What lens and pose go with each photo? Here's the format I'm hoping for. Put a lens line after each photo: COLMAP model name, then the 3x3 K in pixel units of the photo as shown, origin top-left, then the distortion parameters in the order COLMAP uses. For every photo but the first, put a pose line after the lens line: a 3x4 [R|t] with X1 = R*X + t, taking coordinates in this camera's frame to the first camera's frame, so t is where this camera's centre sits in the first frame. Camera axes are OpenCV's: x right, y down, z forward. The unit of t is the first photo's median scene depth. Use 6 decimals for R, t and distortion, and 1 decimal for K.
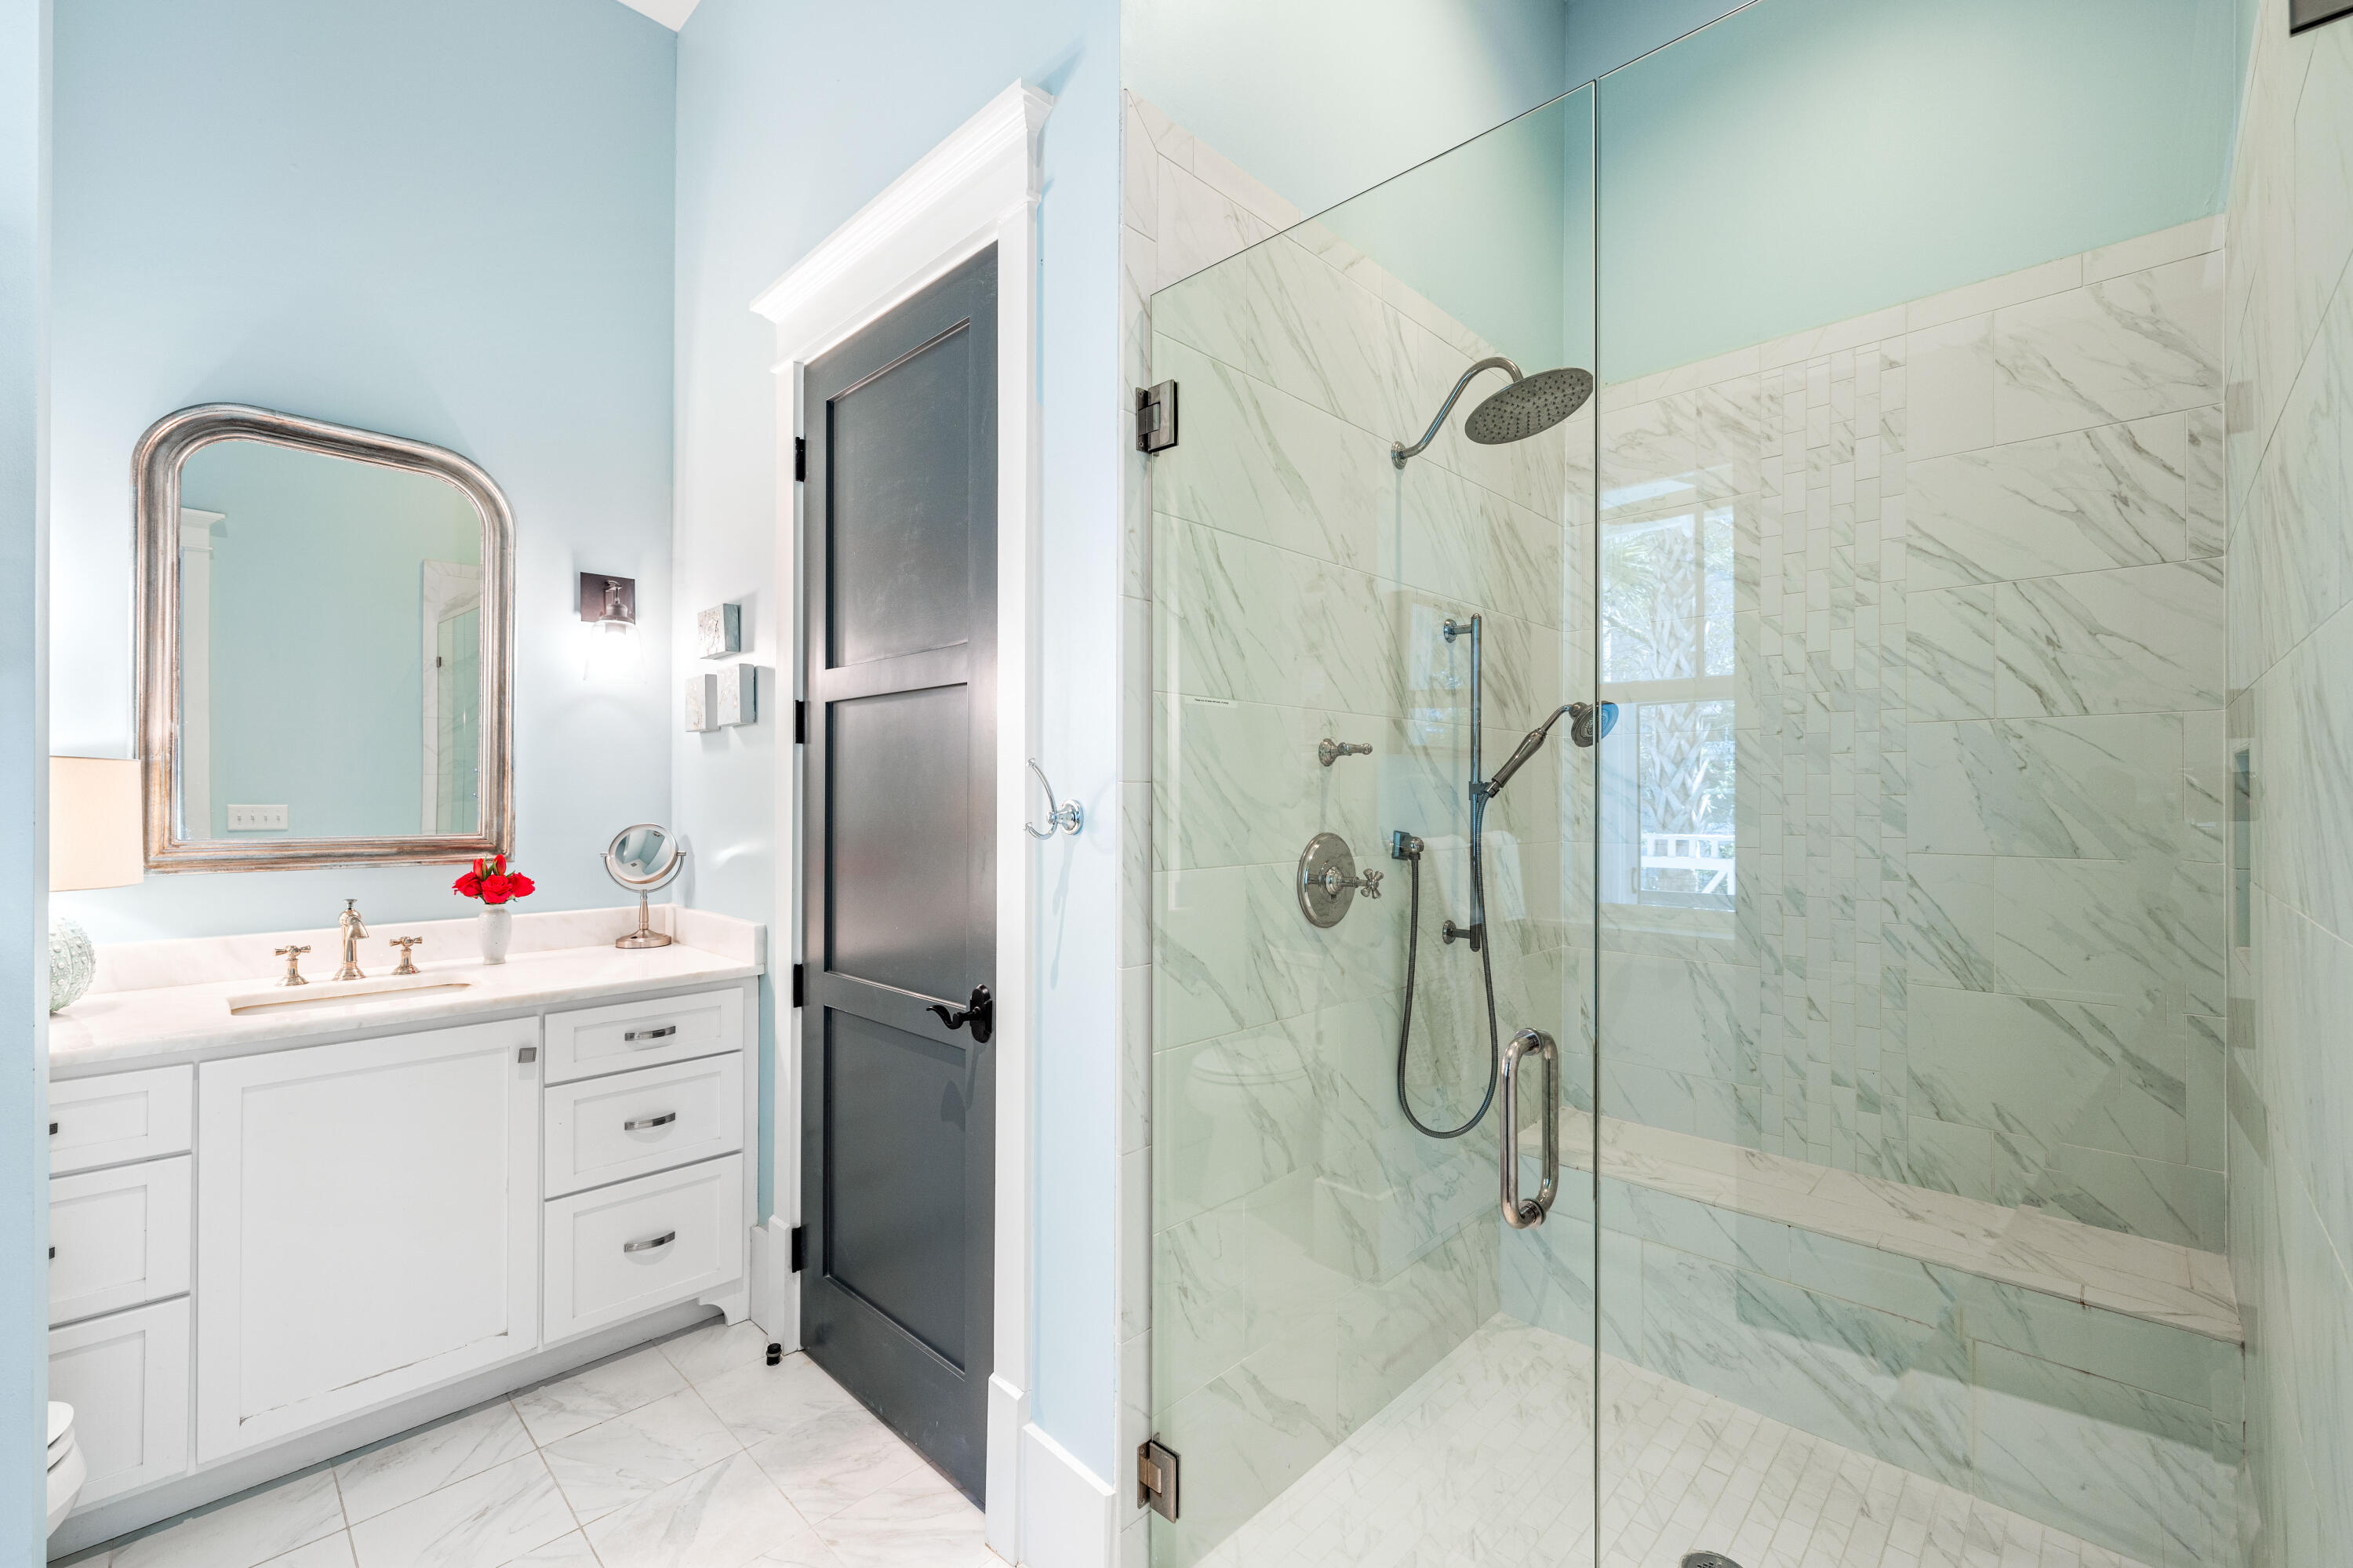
lens RADIAL K [[978.7, 0, 1176.1], [0, 978.7, 791.0], [0, 0, 1]] dist [-0.002565, -0.000082]
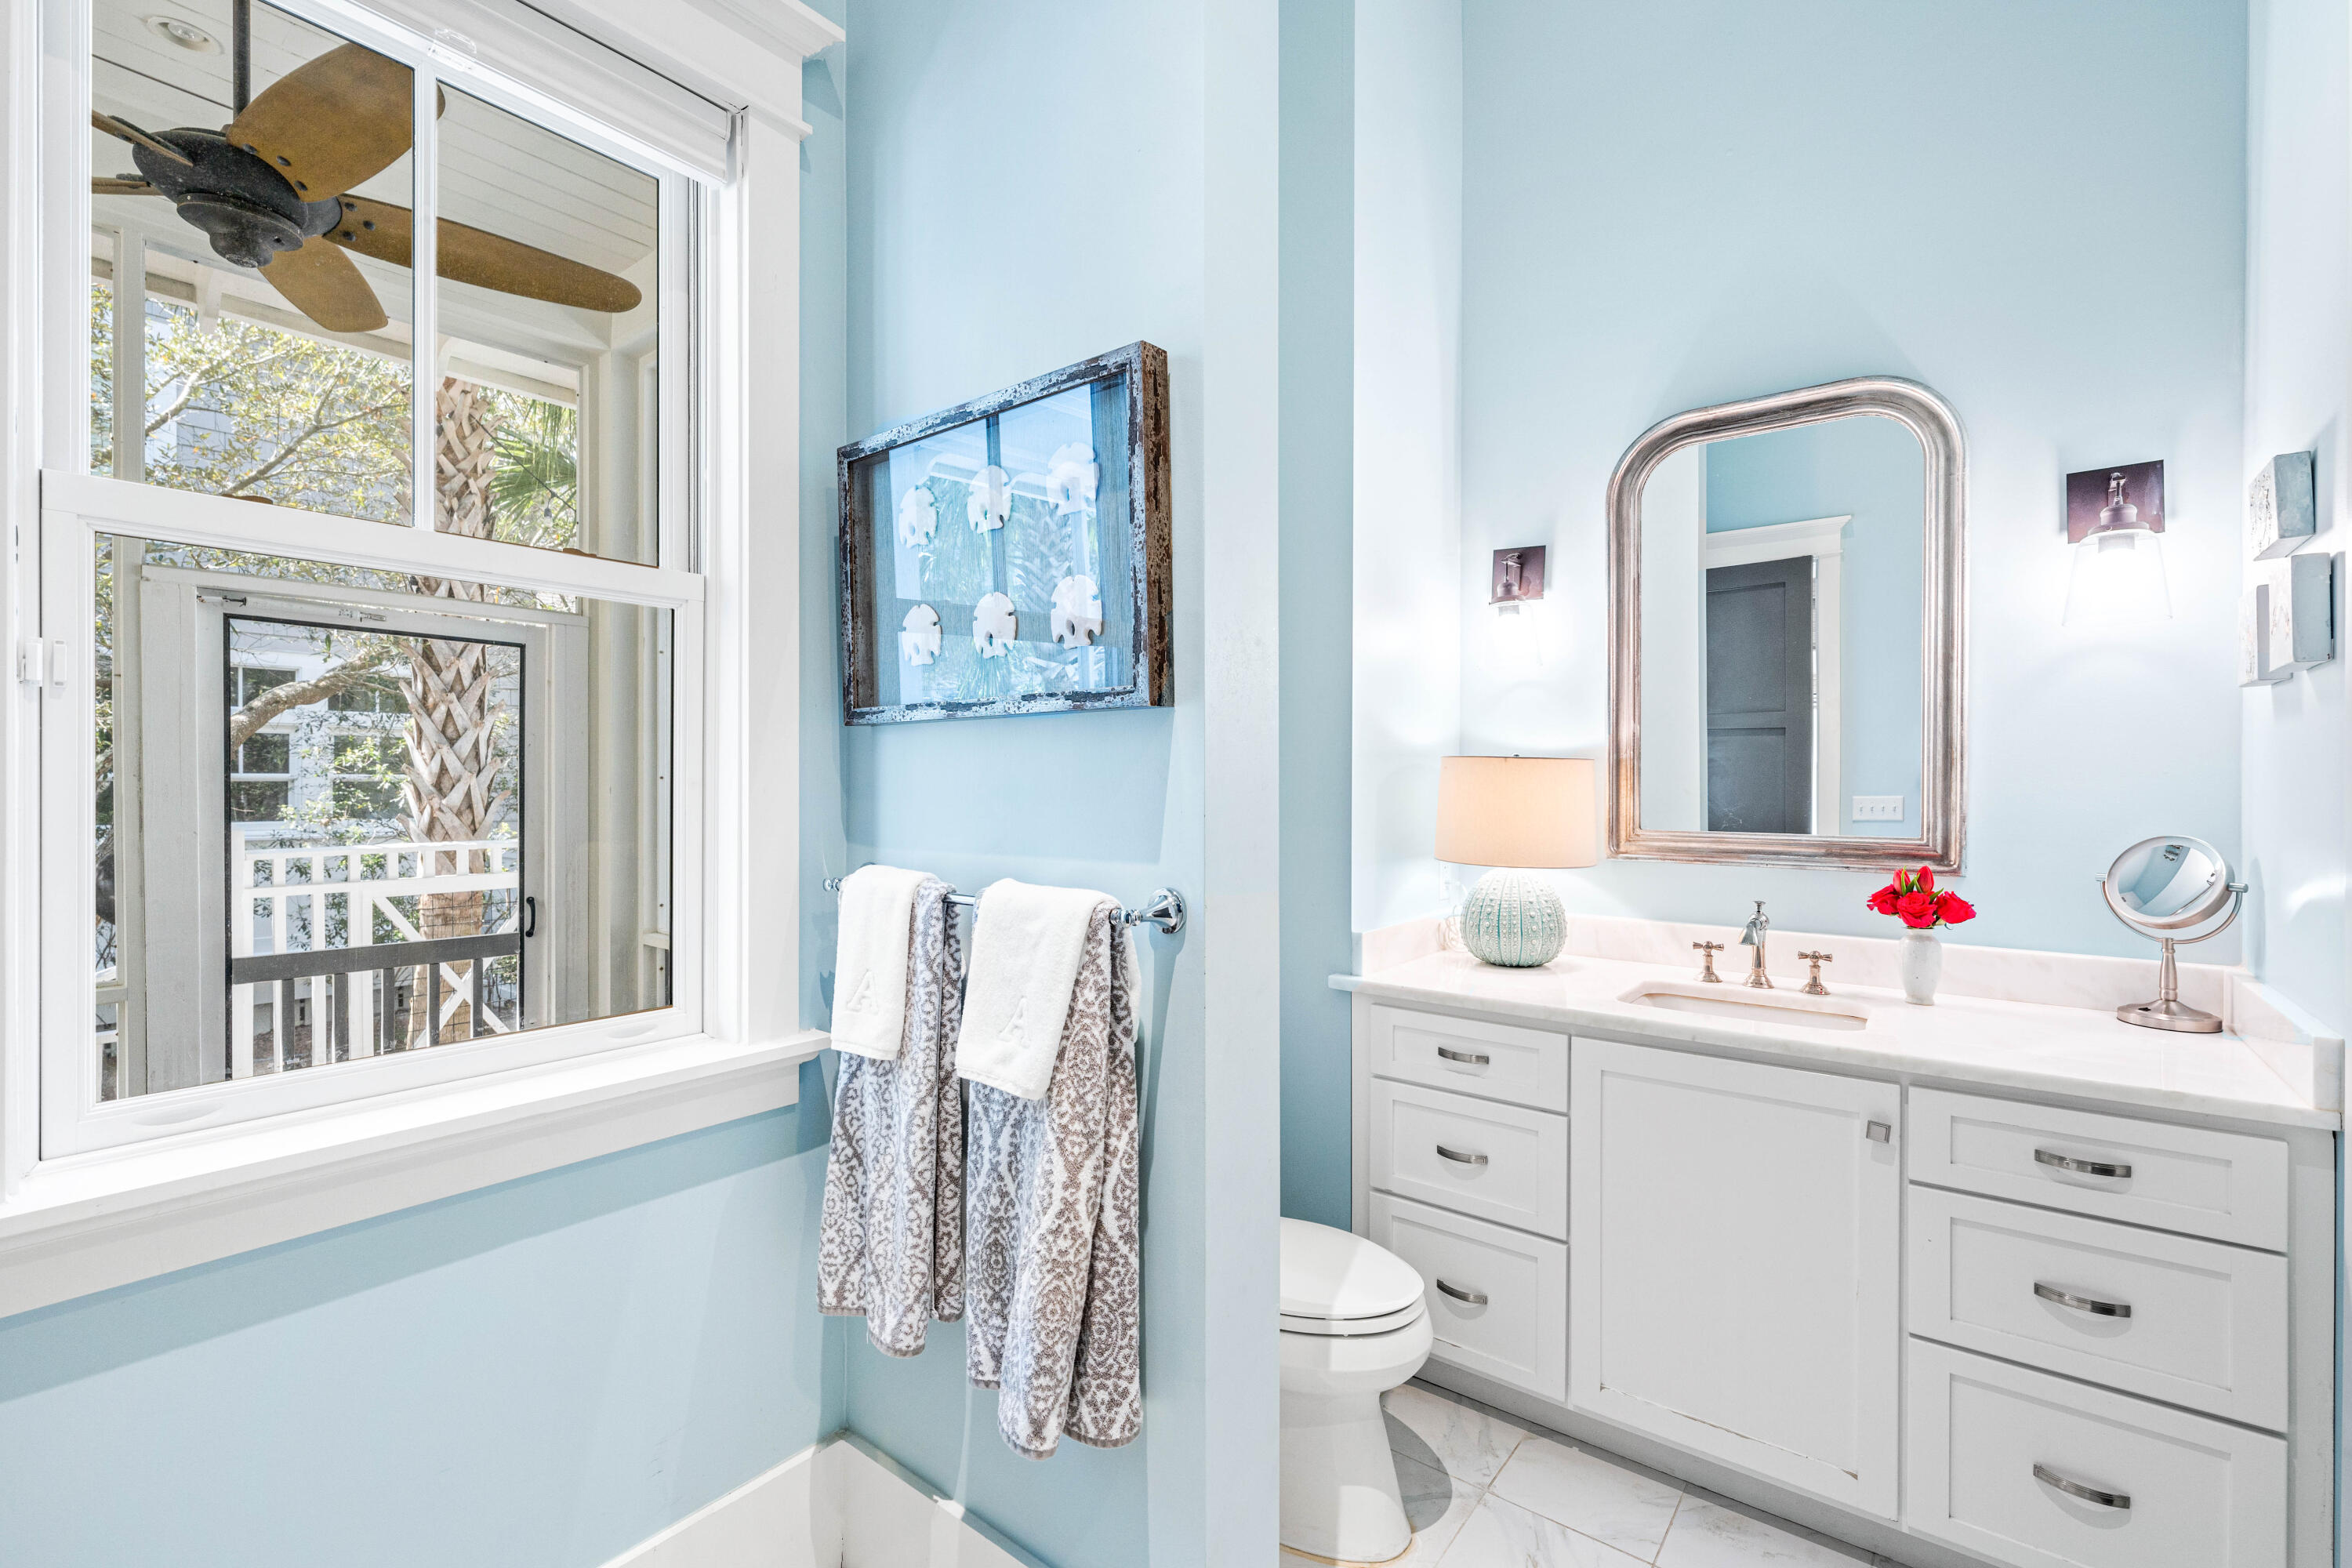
lens RADIAL K [[1030.8, 0, 1174.2], [0, 1030.8, 779.3], [0, 0, 1]] dist [0.001736, -0.000310]
pose [[0.110091, -0.002429, -0.993919, 0.066809], [0.003867, 0.999990, -0.002016, -0.005375], [0.993914, -0.003622, 0.110099, 0.308912]]
